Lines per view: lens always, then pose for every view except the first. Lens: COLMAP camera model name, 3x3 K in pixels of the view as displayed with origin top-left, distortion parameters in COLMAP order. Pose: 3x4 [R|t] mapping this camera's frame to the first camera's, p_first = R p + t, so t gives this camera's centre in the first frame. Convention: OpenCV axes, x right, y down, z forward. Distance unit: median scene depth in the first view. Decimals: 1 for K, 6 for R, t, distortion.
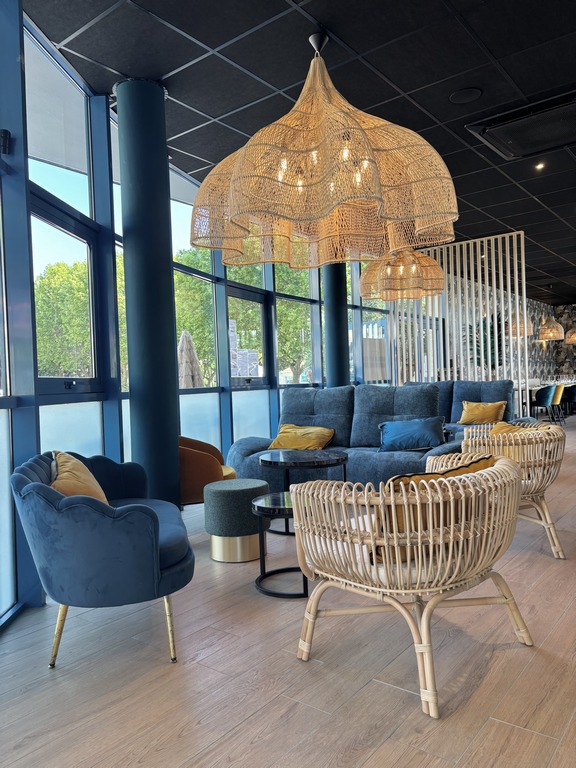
lens RADIAL K [[576.7, 0, 293.2], [0, 576.7, 382.9], [0, 0, 1]] dist [0.084993, -0.107807]
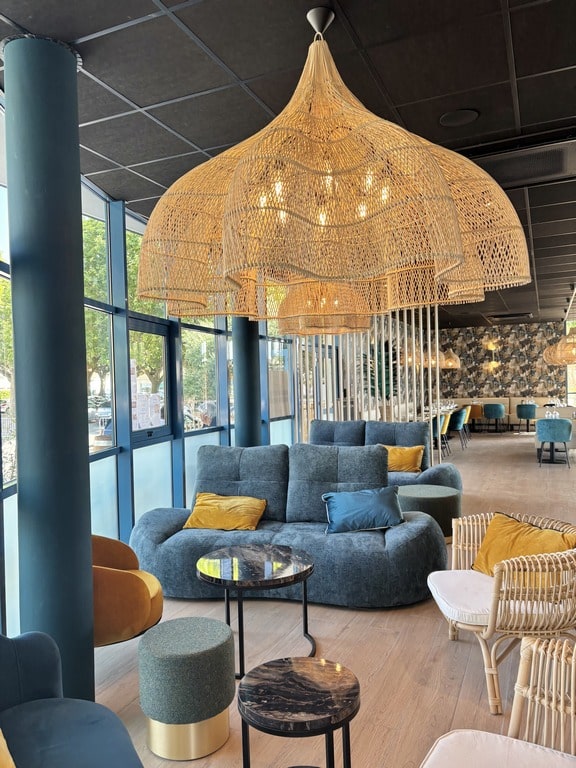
lens RADIAL K [[576.7, 0, 293.2], [0, 576.7, 382.9], [0, 0, 1]] dist [0.084993, -0.107807]
pose [[0.970565, 0.013407, 0.240465, -0.086000], [-0.010068, 0.999835, -0.015110, -0.069145], [-0.240628, 0.012244, 0.970540, 0.172693]]
